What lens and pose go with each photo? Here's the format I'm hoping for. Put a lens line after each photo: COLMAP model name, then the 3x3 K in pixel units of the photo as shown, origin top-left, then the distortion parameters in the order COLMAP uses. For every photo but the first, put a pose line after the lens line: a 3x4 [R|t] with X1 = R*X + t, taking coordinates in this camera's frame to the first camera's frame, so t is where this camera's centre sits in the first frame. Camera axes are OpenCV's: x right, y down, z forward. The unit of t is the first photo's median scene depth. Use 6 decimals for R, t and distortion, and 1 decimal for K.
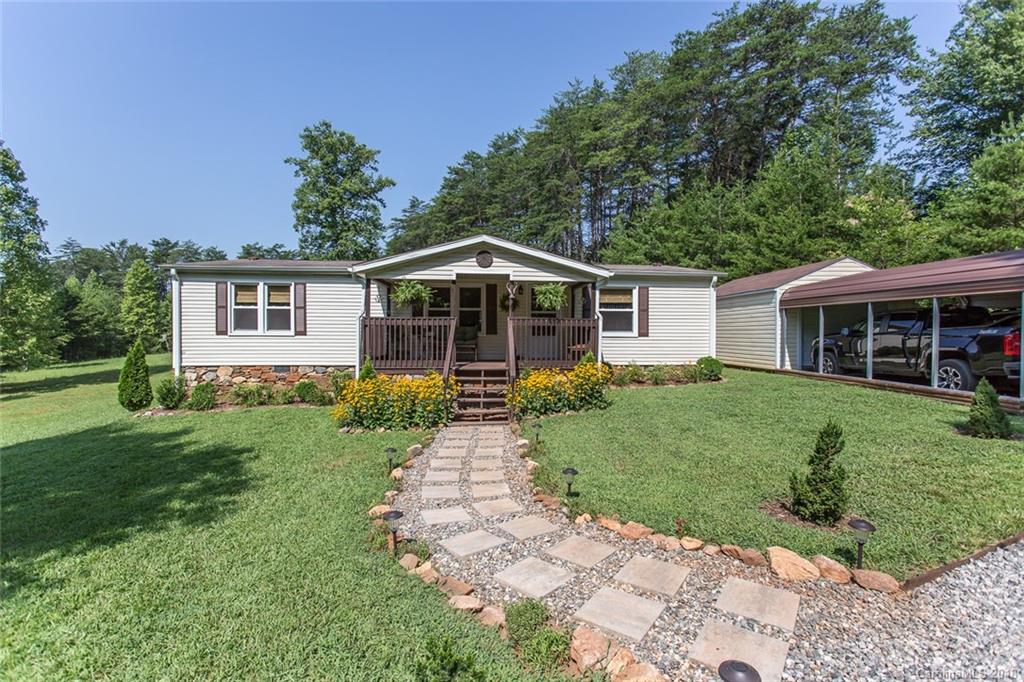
lens RADIAL K [[480.4, 0, 512.0], [0, 480.4, 341.0], [0, 0, 1]] dist [0.003922, 0.001117]
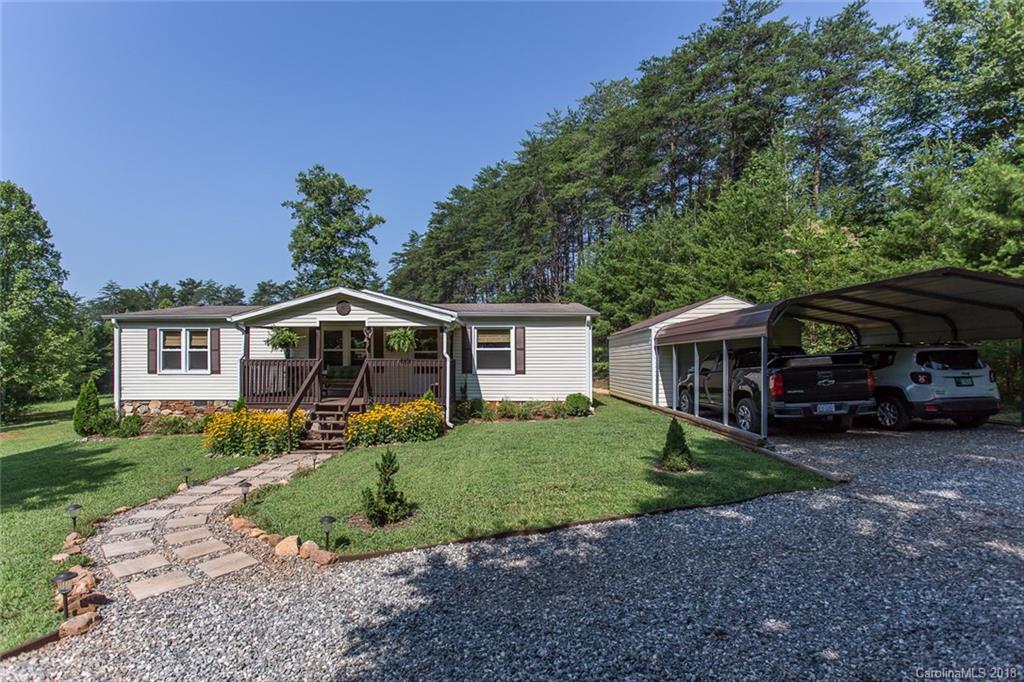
lens RADIAL K [[497.6, 0, 472.6], [0, 497.6, 365.5], [0, 0, 1]] dist [0.003179, 0.000952]
pose [[0.991411, -0.004553, -0.130703, 0.318639], [0.002760, 0.999900, -0.013896, -0.013209], [0.130753, 0.013416, 0.991324, -0.100415]]
